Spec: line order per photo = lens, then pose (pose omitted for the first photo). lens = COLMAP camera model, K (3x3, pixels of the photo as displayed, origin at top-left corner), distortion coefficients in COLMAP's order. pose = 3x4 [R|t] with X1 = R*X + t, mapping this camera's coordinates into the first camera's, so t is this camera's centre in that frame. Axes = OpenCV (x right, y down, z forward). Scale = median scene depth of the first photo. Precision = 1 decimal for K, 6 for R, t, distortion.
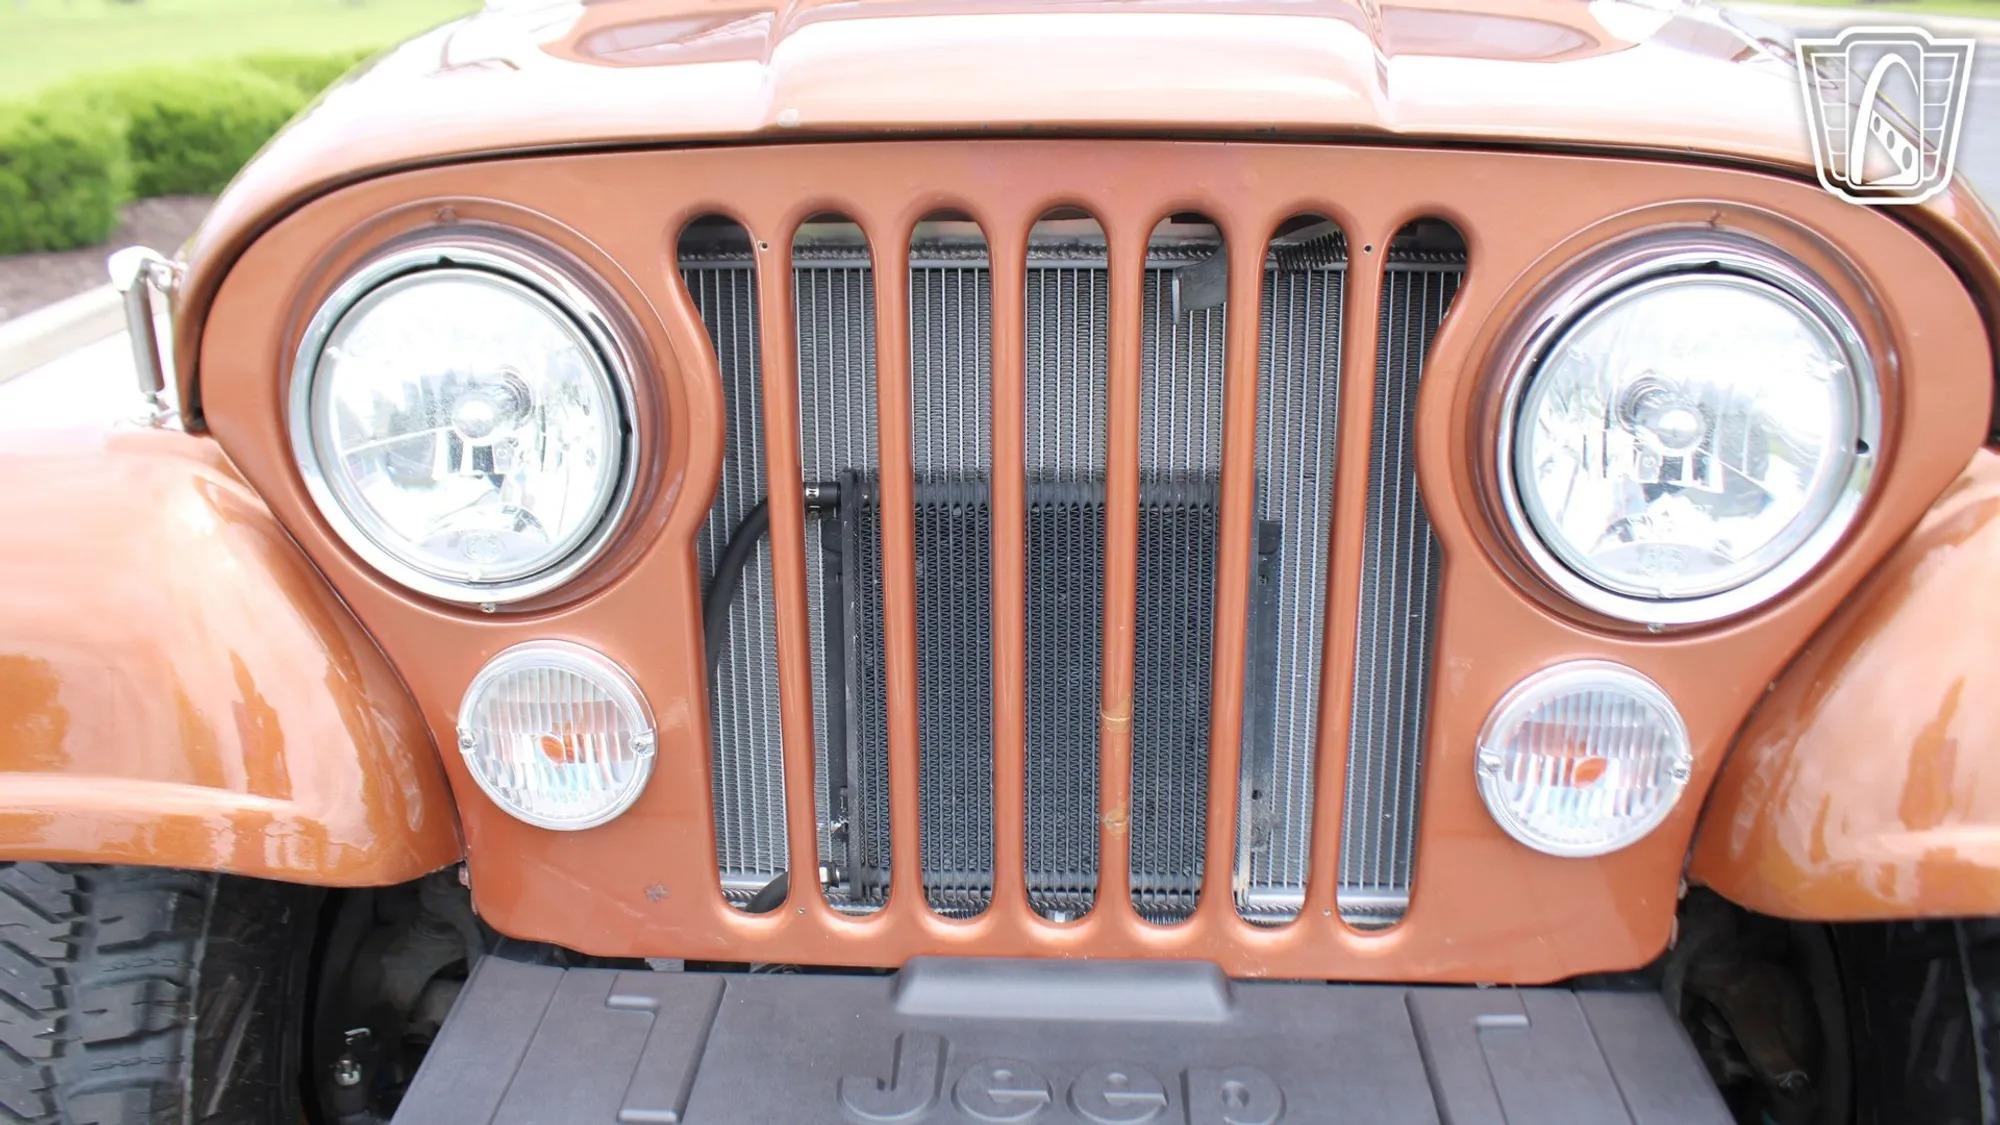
lens RADIAL K [[1673.4, 0, 965.6], [0, 1673.4, 554.2], [0, 0, 1]] dist [-0.135576, 0.100442]
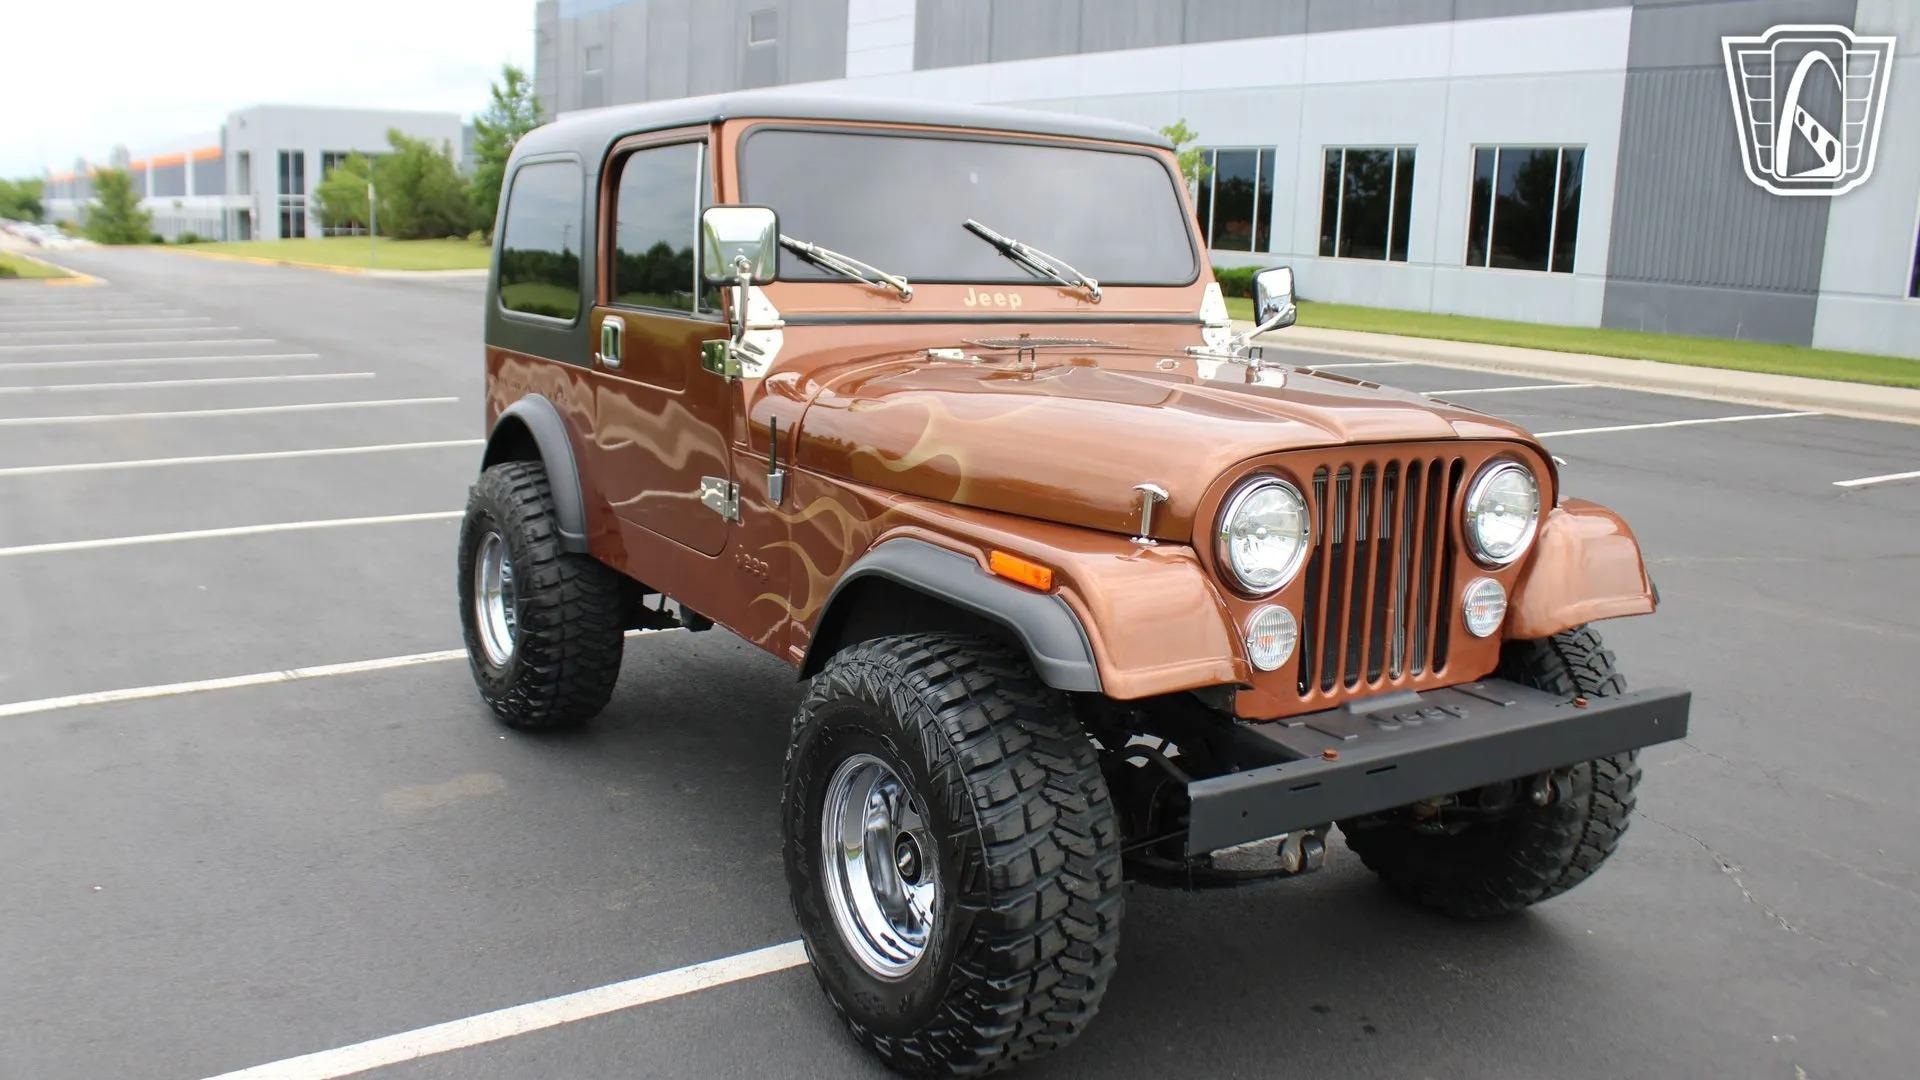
lens RADIAL K [[1593.9, 0, 921.1], [0, 1593.9, 528.0], [0, 0, 1]] dist [-0.141191, 0.123066]
pose [[0.810621, -0.069779, 0.581399, -2.504997], [0.161500, 0.981008, -0.107433, 0.124597], [-0.562860, 0.180984, 0.806494, -1.044217]]
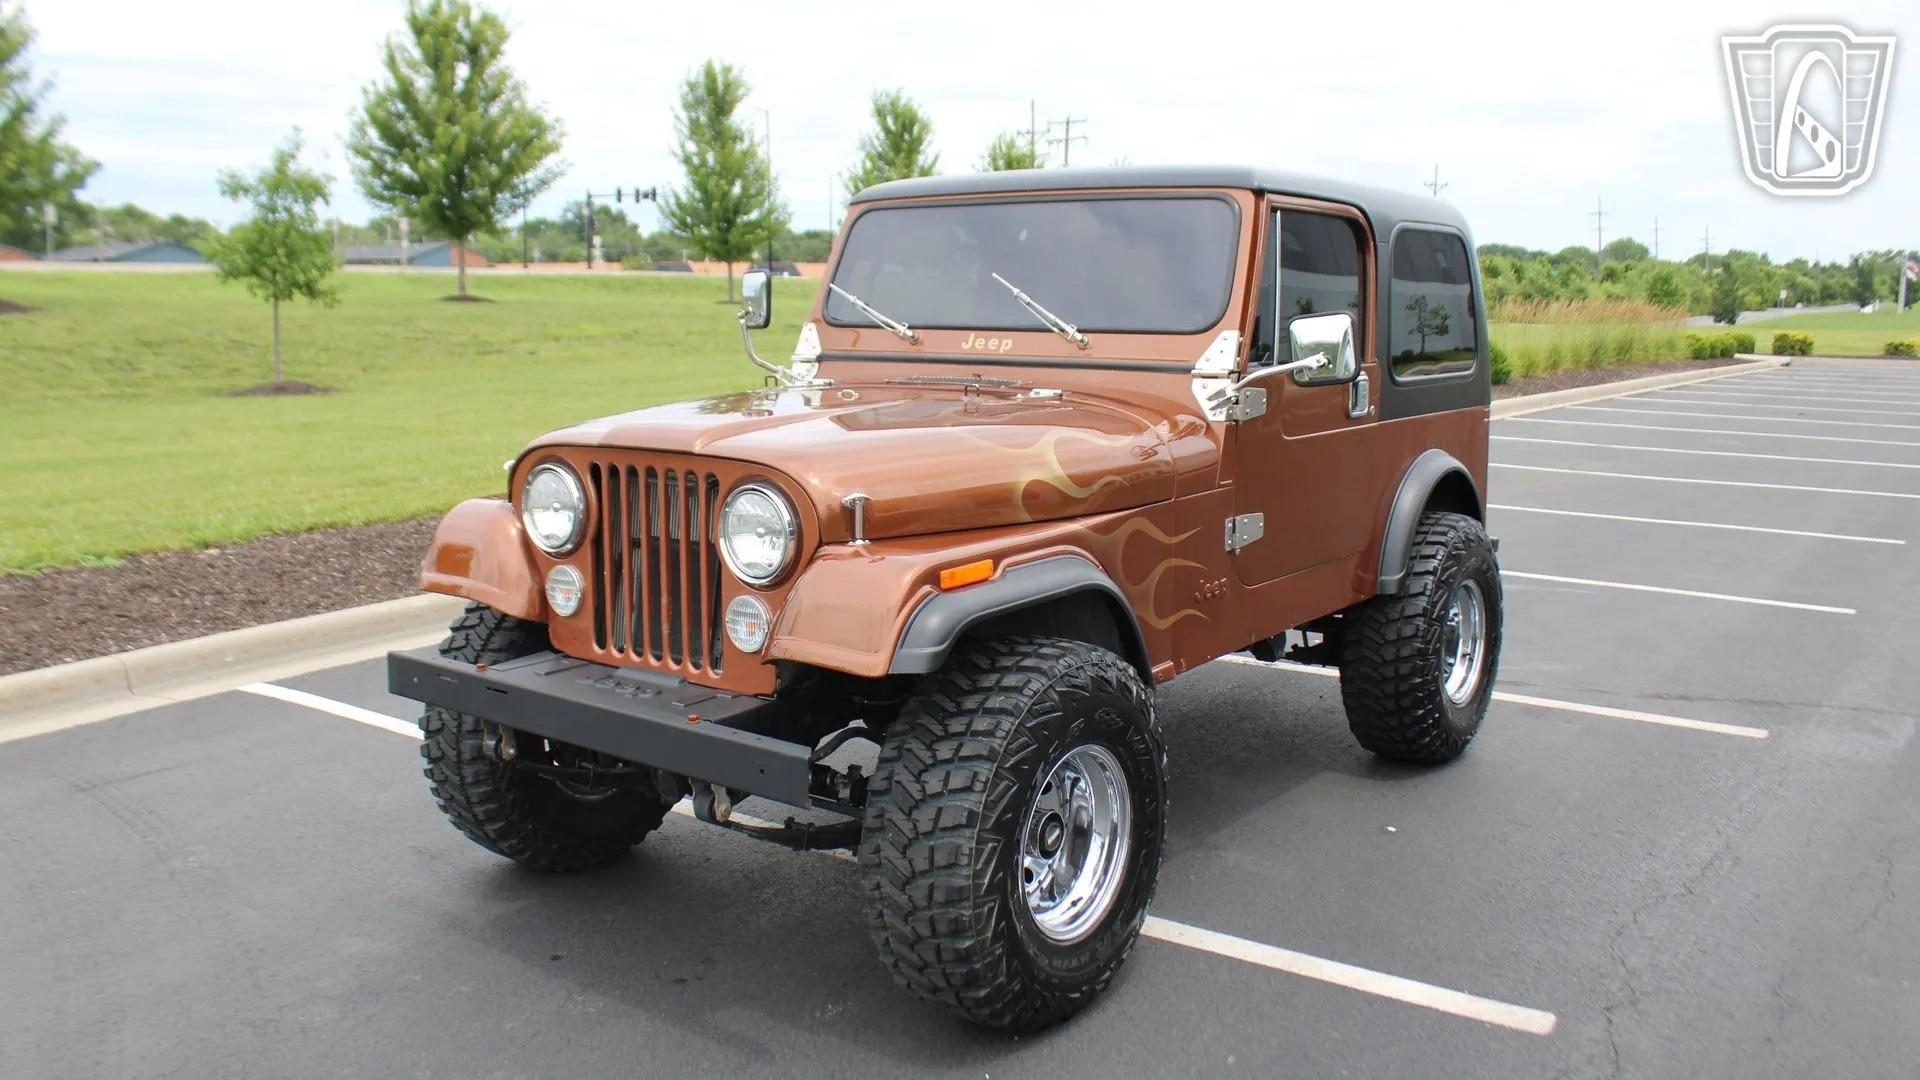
lens RADIAL K [[1643.4, 0, 958.9], [0, 1643.4, 552.5], [0, 0, 1]] dist [-0.144538, 0.121550]
pose [[0.838801, 0.102776, -0.534650, 2.663224], [-0.198302, 0.972238, -0.124218, 0.324982], [0.507040, 0.210216, 0.835894, -1.819672]]
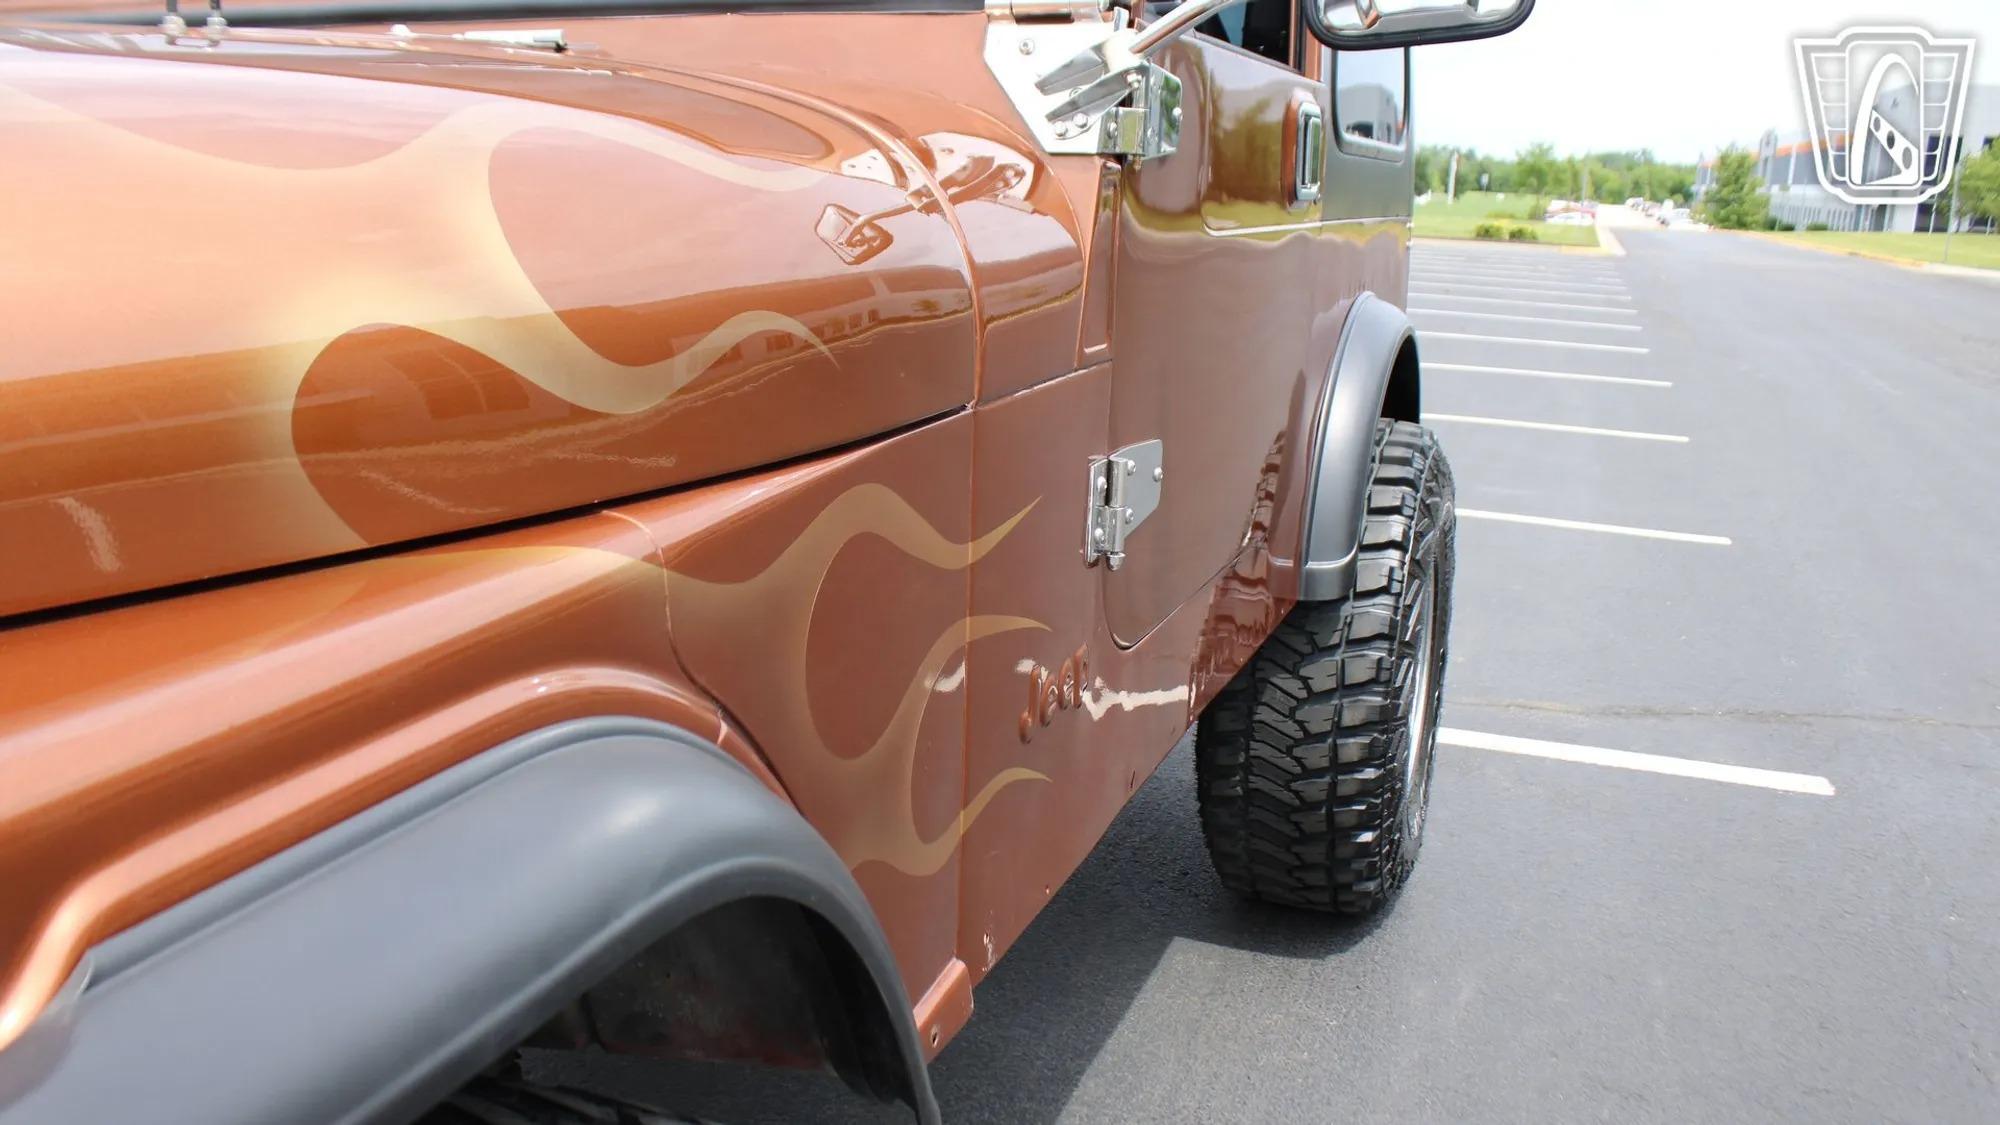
lens RADIAL K [[1687.6, 0, 999.5], [0, 1687.6, 567.8], [0, 0, 1]] dist [-0.158899, 0.000024]
pose [[0.954448, 0.111000, -0.276963, 1.262817], [-0.142907, 0.984897, -0.097751, -0.197041], [0.261930, 0.132878, 0.955895, 0.759928]]
